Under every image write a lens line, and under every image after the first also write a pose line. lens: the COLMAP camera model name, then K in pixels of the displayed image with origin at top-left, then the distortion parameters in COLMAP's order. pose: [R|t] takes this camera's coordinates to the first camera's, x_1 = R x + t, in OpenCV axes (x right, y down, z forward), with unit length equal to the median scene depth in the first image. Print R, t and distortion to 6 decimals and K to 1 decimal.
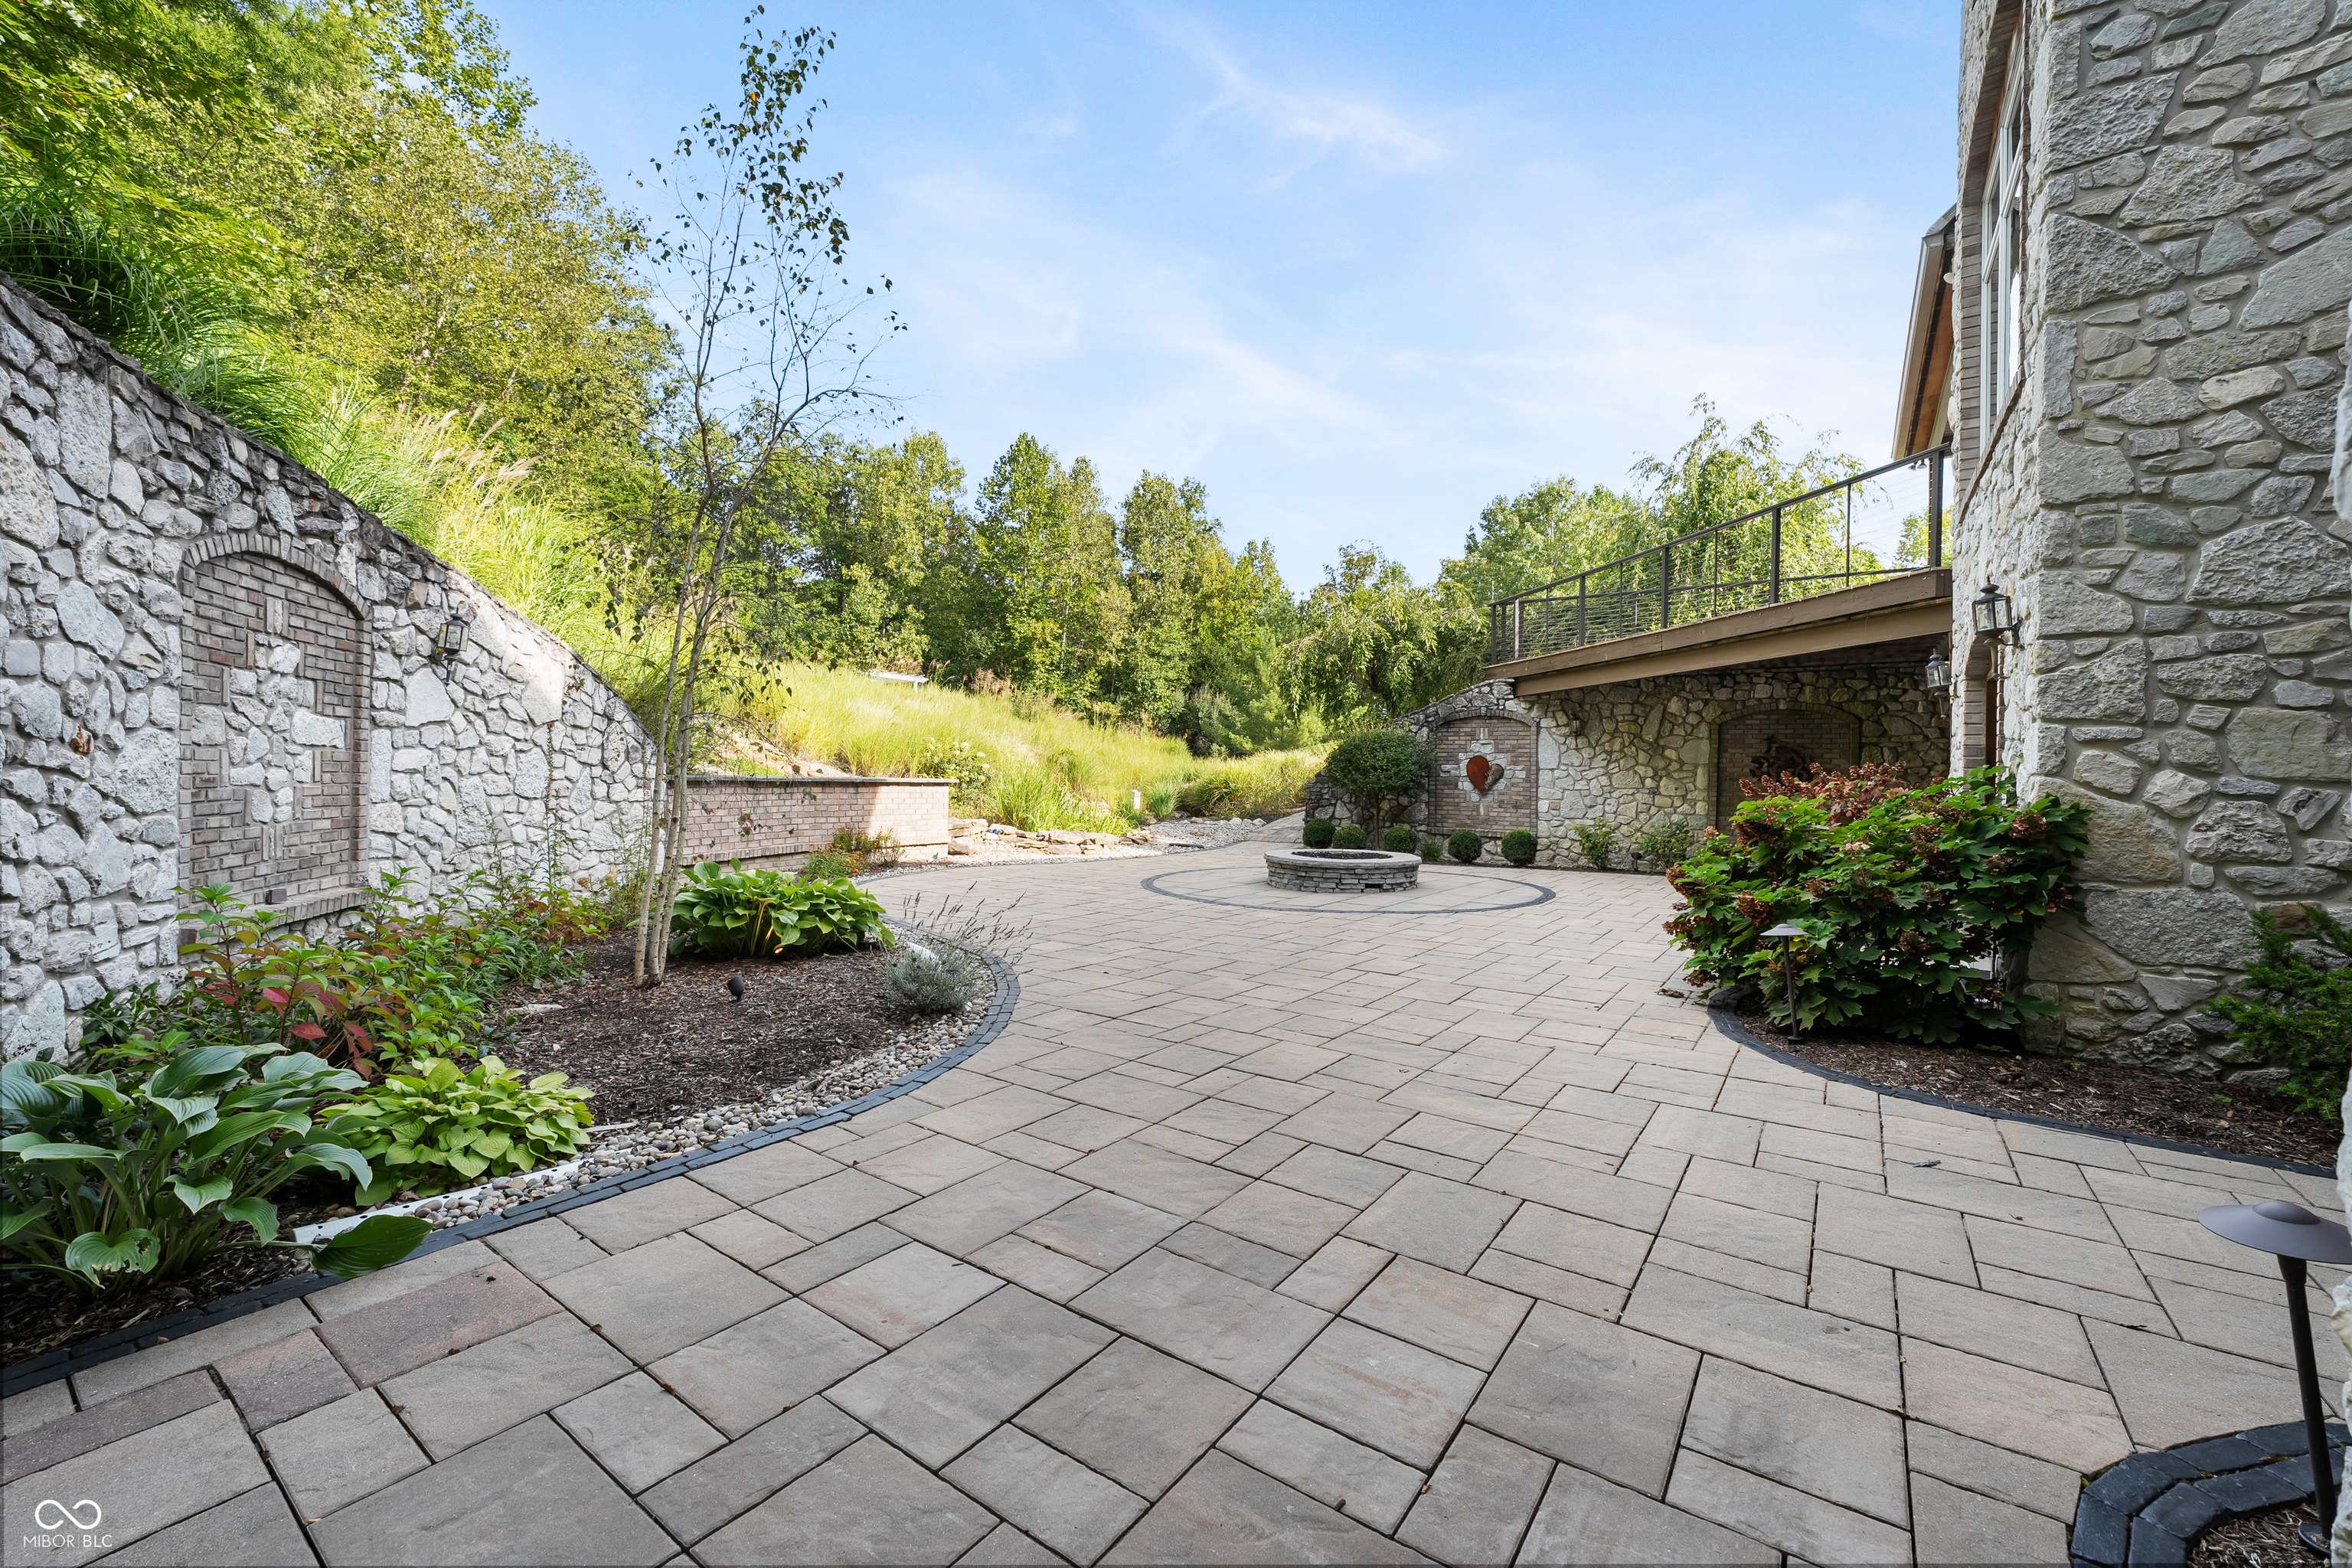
lens RADIAL K [[954.6, 0, 1171.1], [0, 954.6, 783.5], [0, 0, 1]] dist [-0.012906, 0.001462]
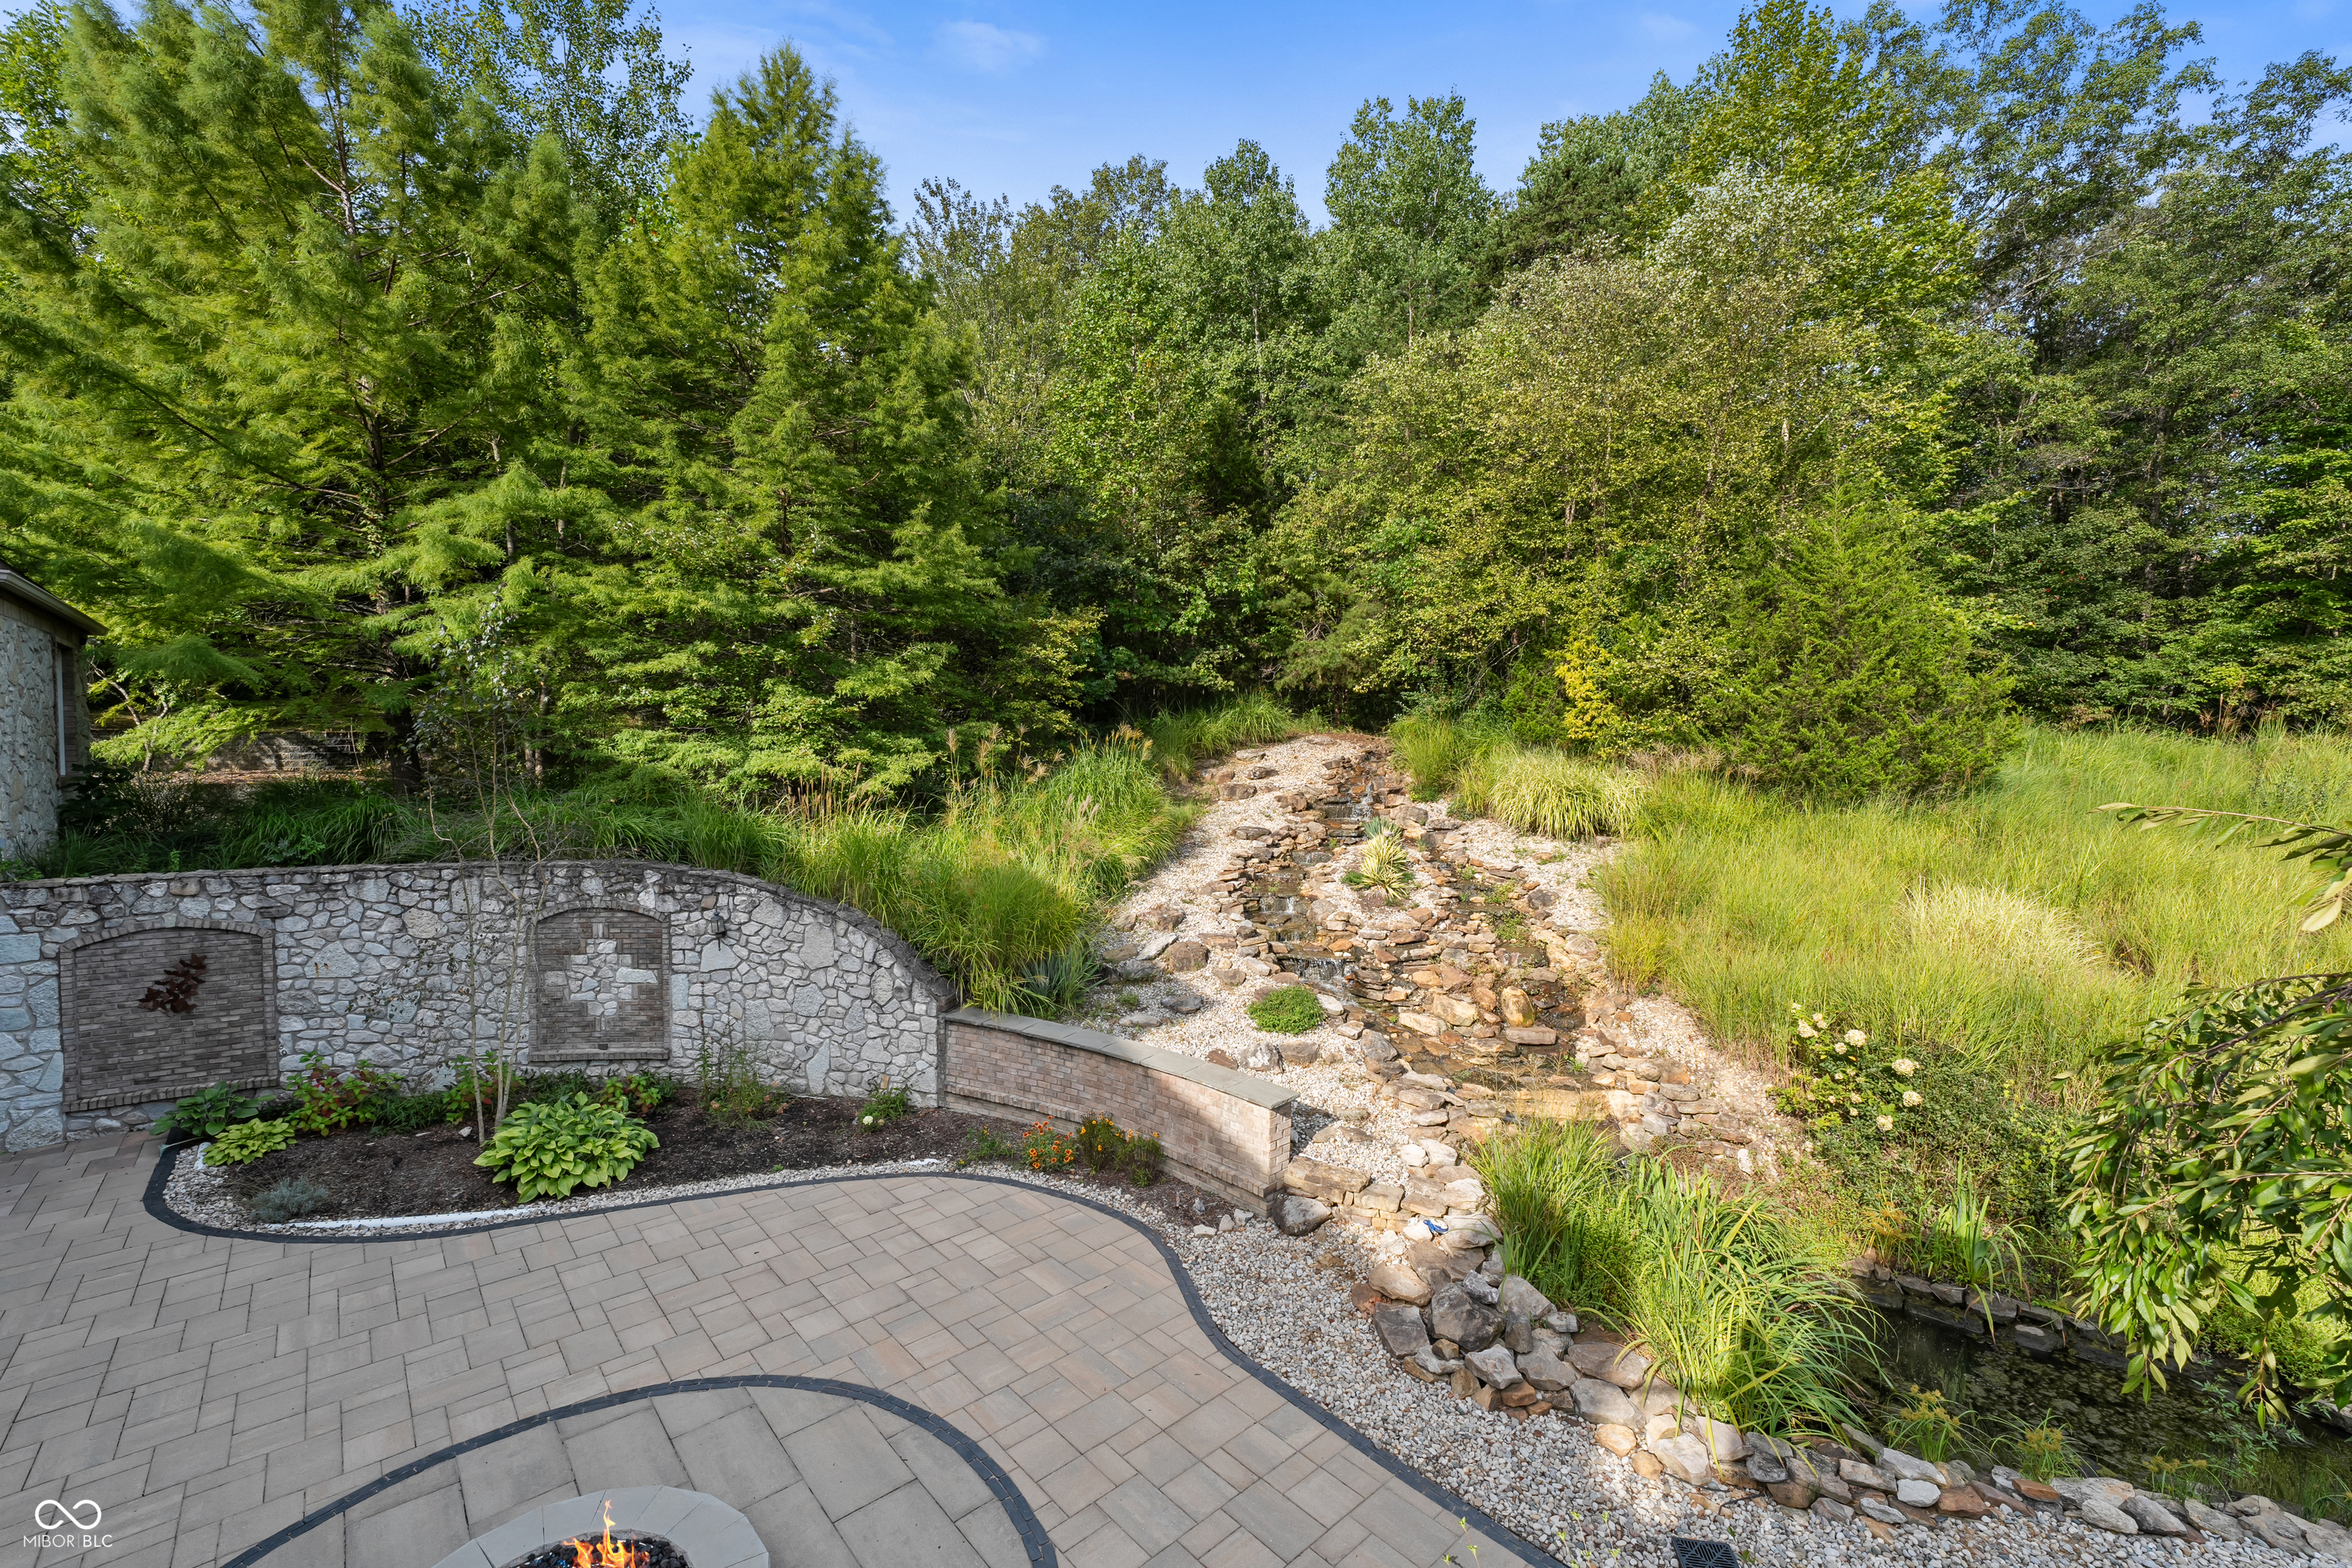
lens RADIAL K [[954.6, 0, 1174.9], [0, 954.6, 778.1], [0, 0, 1]] dist [-0.012906, 0.001462]
pose [[-0.226040, 0.000283, -0.974118, 0.893436], [-0.013379, 0.999905, 0.003395, -0.493092], [0.974026, 0.013800, -0.226014, 2.469568]]
